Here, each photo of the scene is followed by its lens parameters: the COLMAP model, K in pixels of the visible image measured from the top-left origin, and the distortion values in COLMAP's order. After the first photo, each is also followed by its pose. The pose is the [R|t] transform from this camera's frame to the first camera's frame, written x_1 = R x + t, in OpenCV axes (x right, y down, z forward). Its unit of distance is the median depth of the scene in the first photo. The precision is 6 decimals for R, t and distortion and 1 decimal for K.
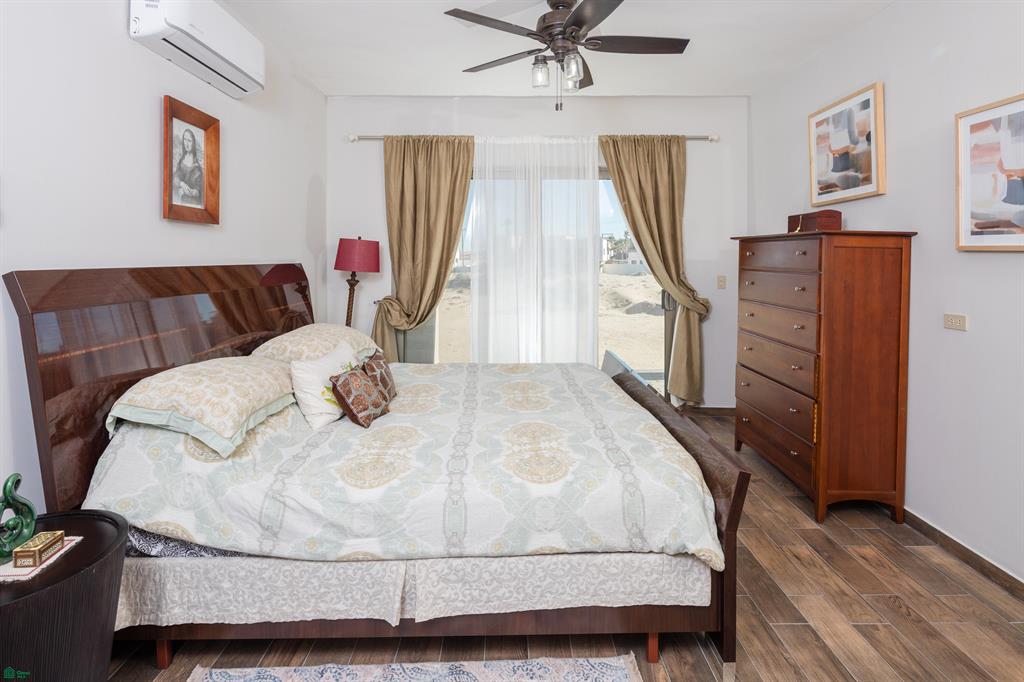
lens RADIAL K [[494.5, 0, 511.6], [0, 494.5, 253.7], [0, 0, 1]] dist [-0.000339, -0.001781]
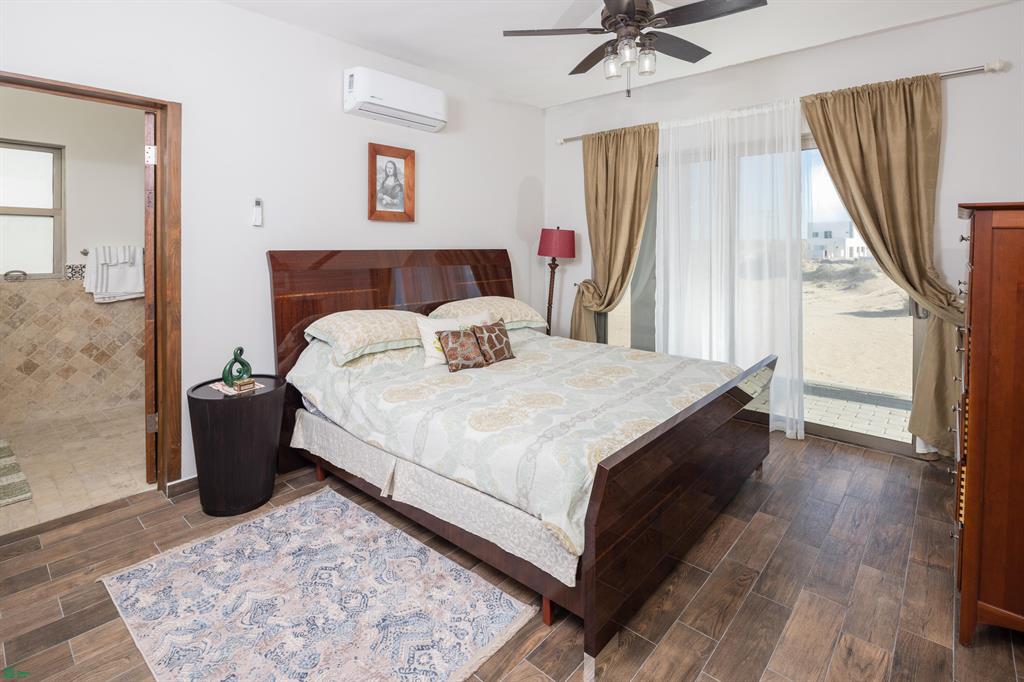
lens RADIAL K [[501.3, 0, 512.3], [0, 501.3, 240.2], [0, 0, 1]] dist [0.003013, -0.009172]
pose [[0.738694, -0.003882, -0.674030, 0.636443], [0.002226, 0.999992, -0.003320, 0.001125], [0.674037, 0.000952, 0.738697, 0.098689]]
